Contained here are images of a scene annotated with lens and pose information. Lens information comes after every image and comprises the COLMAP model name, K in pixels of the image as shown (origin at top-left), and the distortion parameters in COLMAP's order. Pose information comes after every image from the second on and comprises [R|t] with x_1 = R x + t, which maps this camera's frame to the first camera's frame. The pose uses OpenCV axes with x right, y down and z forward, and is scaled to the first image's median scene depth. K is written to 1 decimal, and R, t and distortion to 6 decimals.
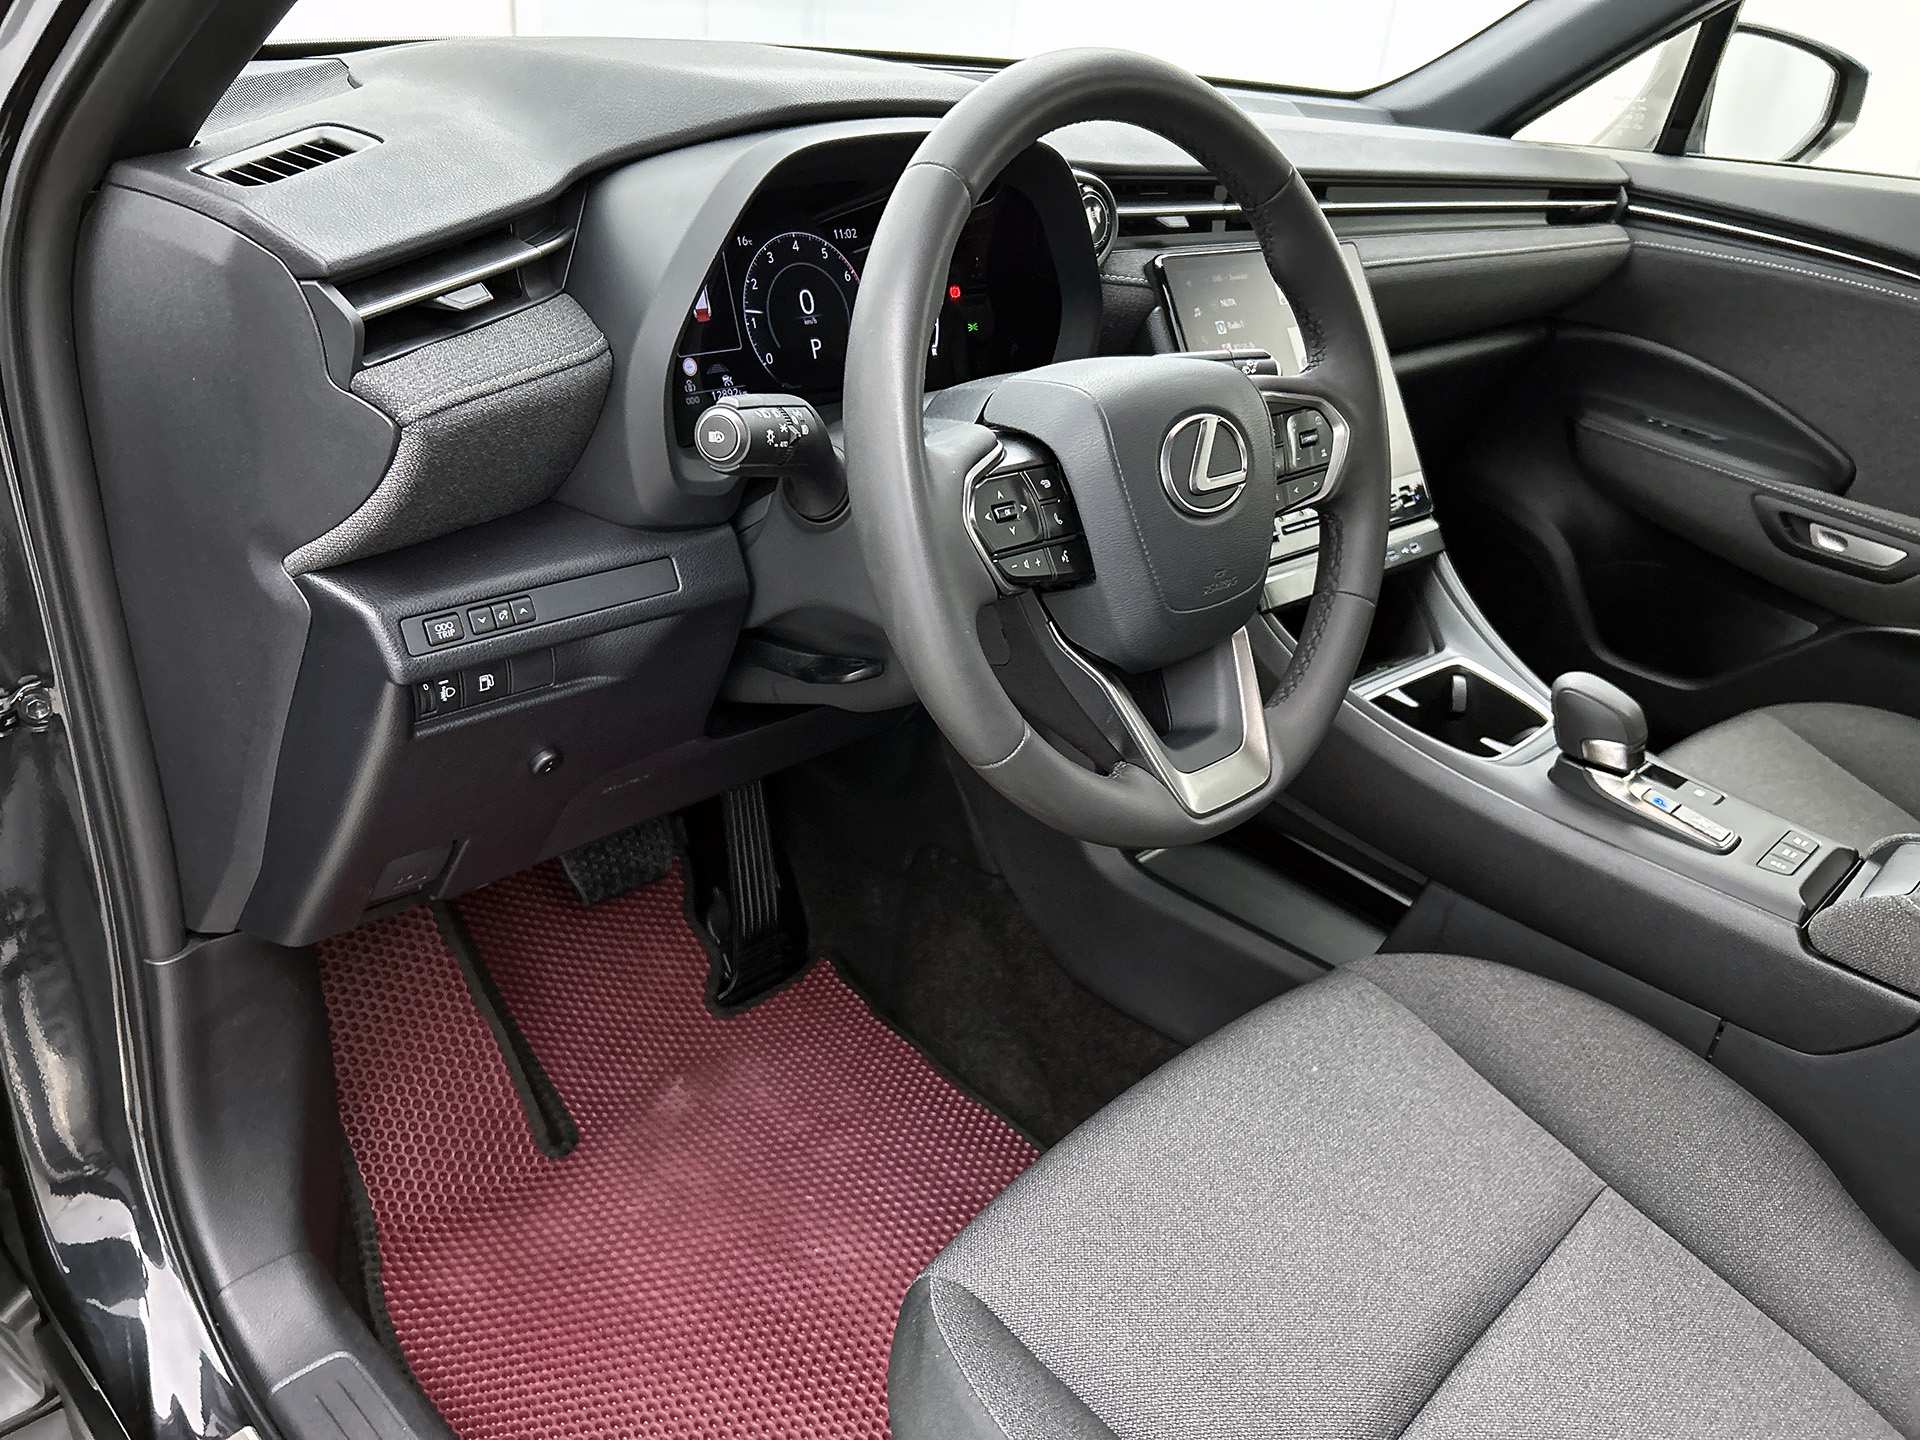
lens RADIAL K [[1456.1, 0, 970.9], [0, 1456.1, 726.7], [0, 0, 1]] dist [0.023505, -0.027641]
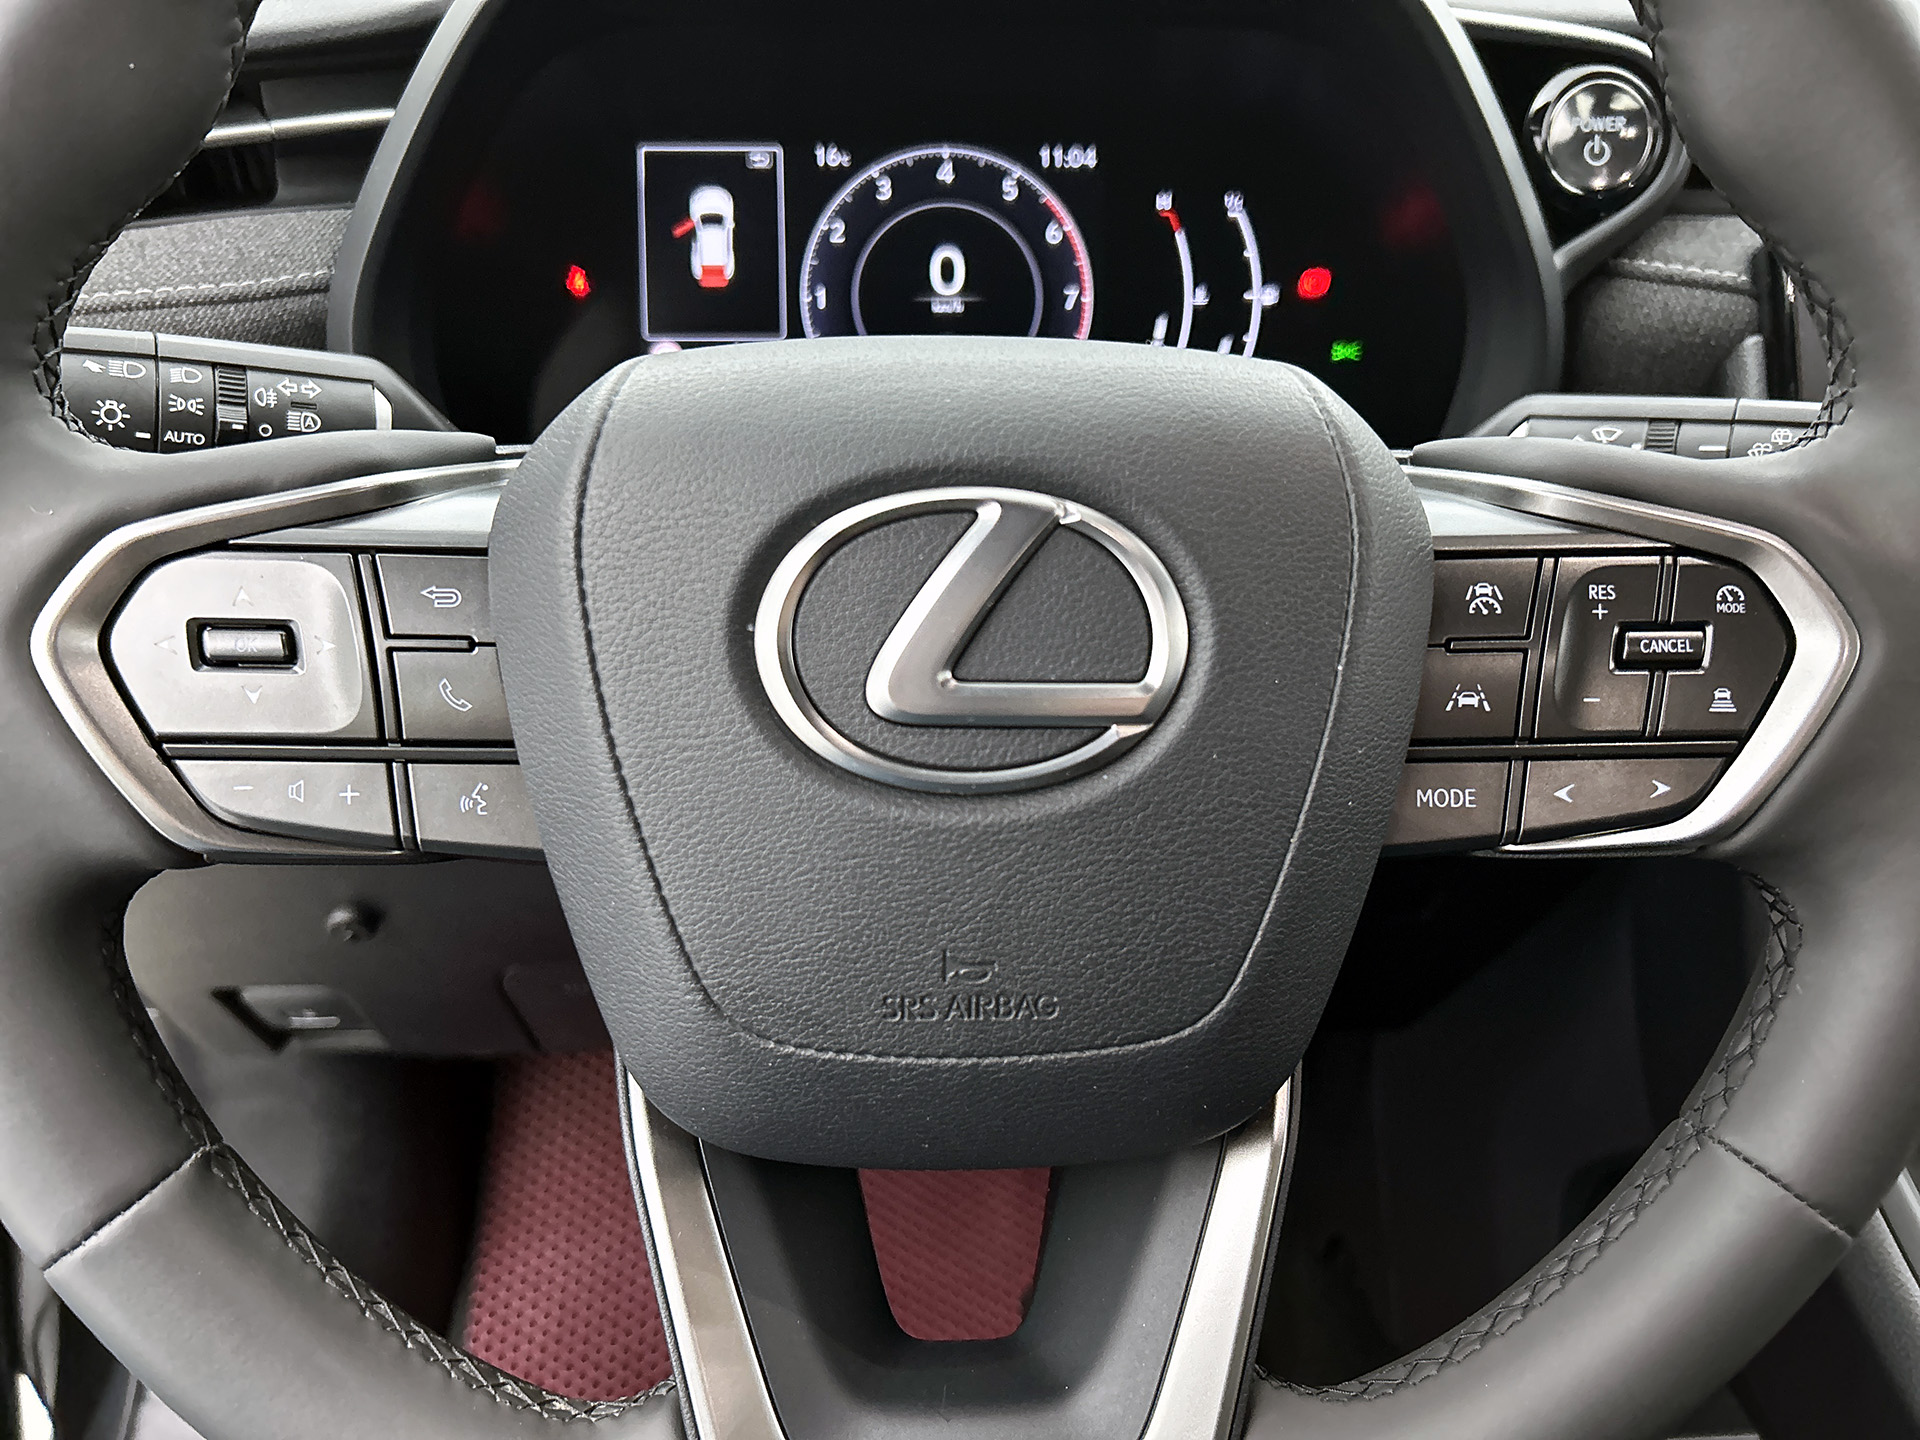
lens RADIAL K [[1456.1, 0, 941.8], [0, 1456.1, 738.2], [0, 0, 1]] dist [0.023505, -0.027641]
pose [[0.731916, 0.226377, -0.642691, 0.283790], [-0.263291, 0.963900, 0.039673, -0.137603], [0.628471, 0.140177, 0.765097, 0.584270]]
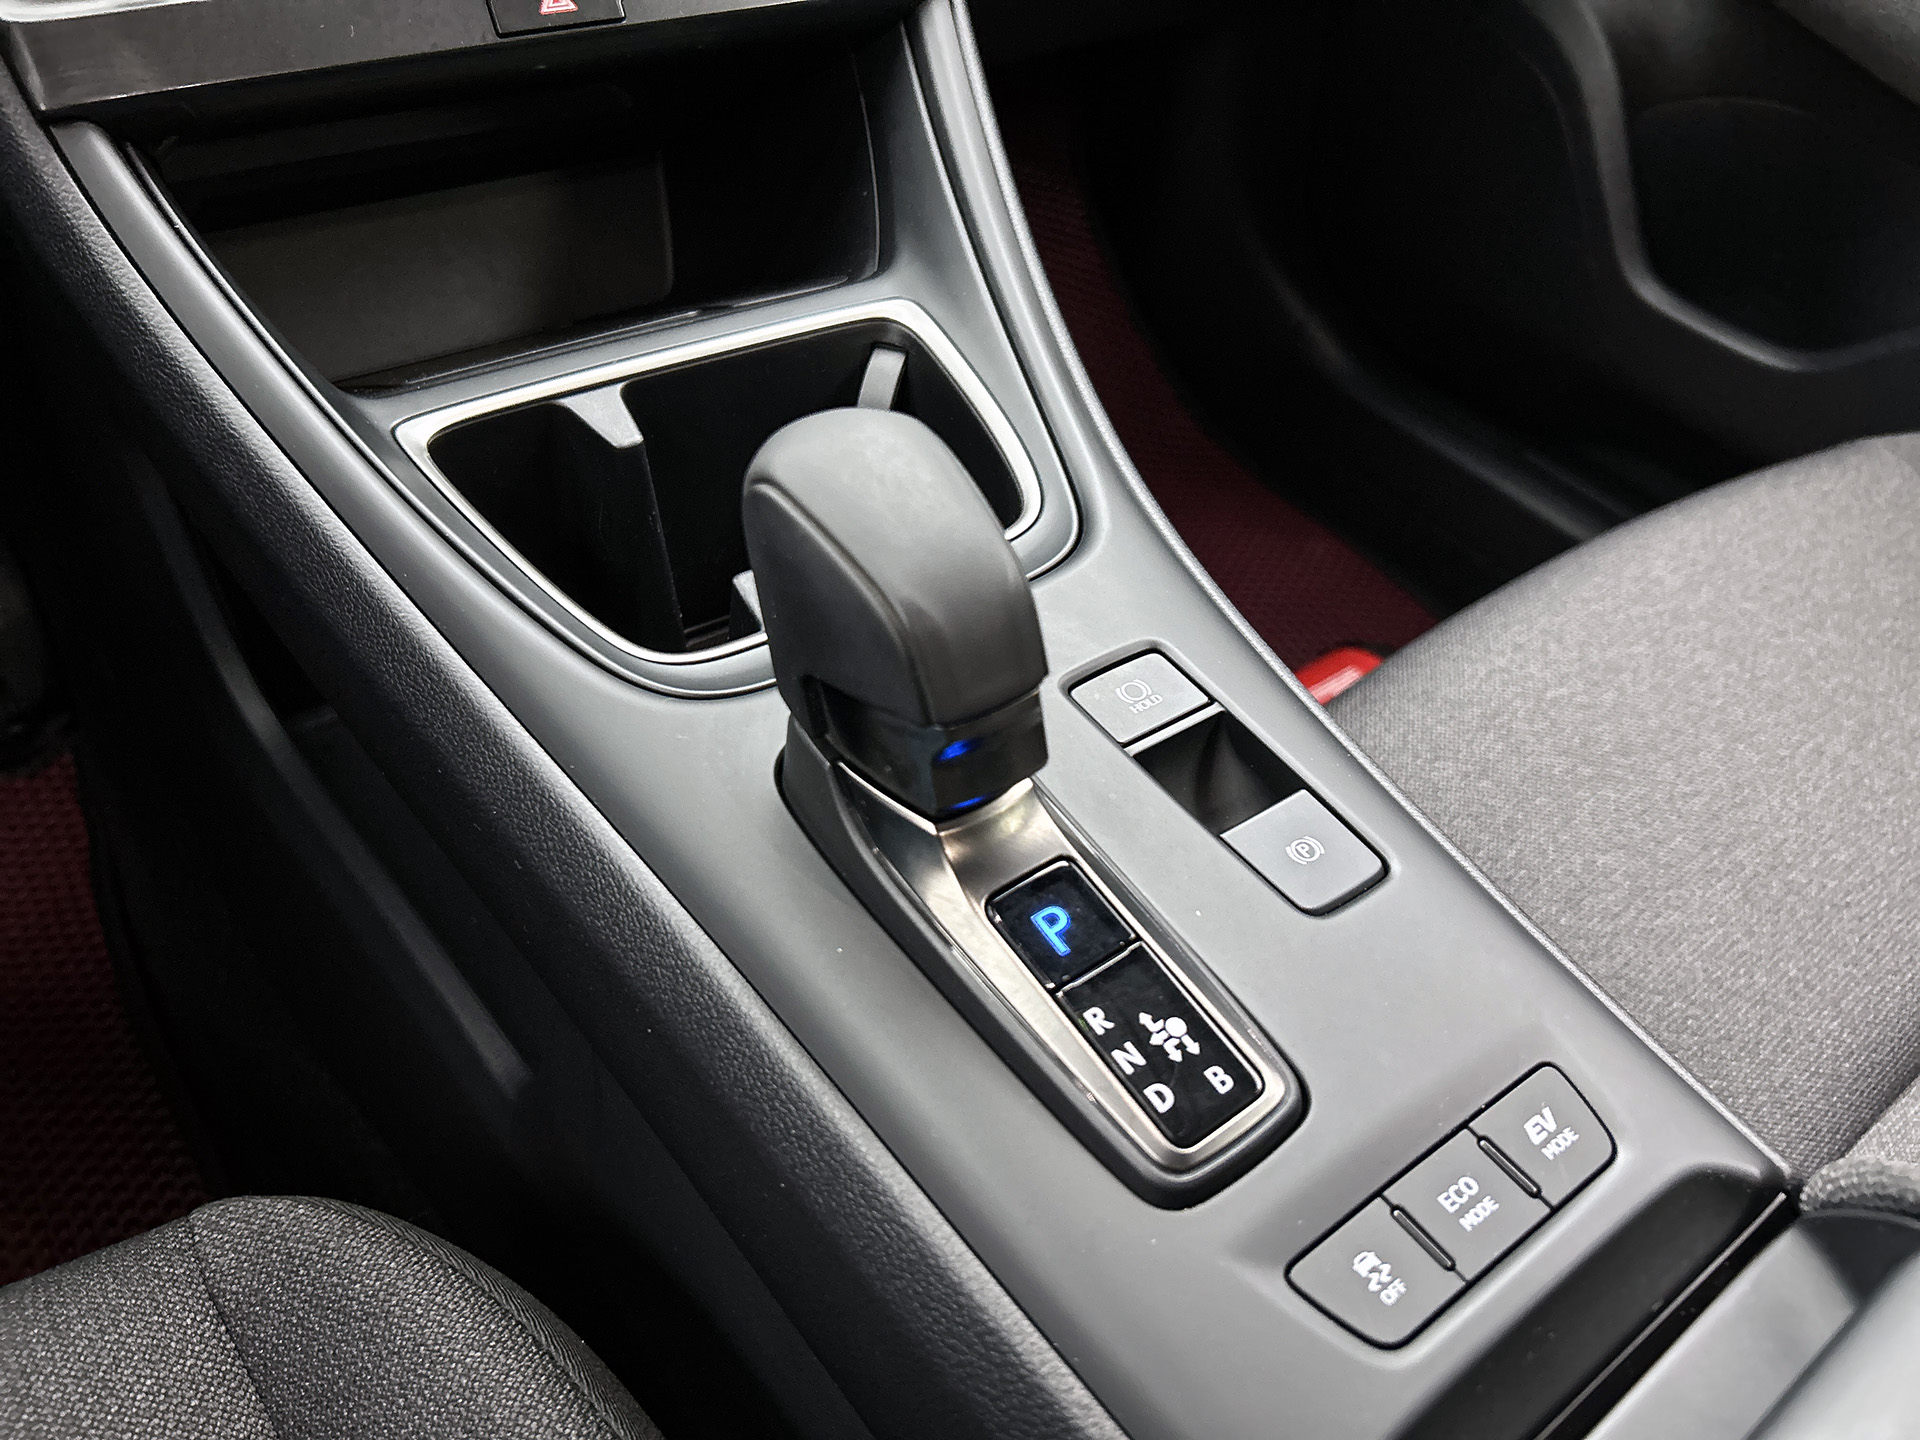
lens RADIAL K [[1456.1, 0, 953.4], [0, 1456.1, 733.8], [0, 0, 1]] dist [0.023505, -0.027641]
pose [[0.988176, 0.093282, -0.121679, 0.495269], [-0.055706, 0.957827, 0.281895, -0.056216], [0.142843, -0.271784, 0.951698, 0.770063]]
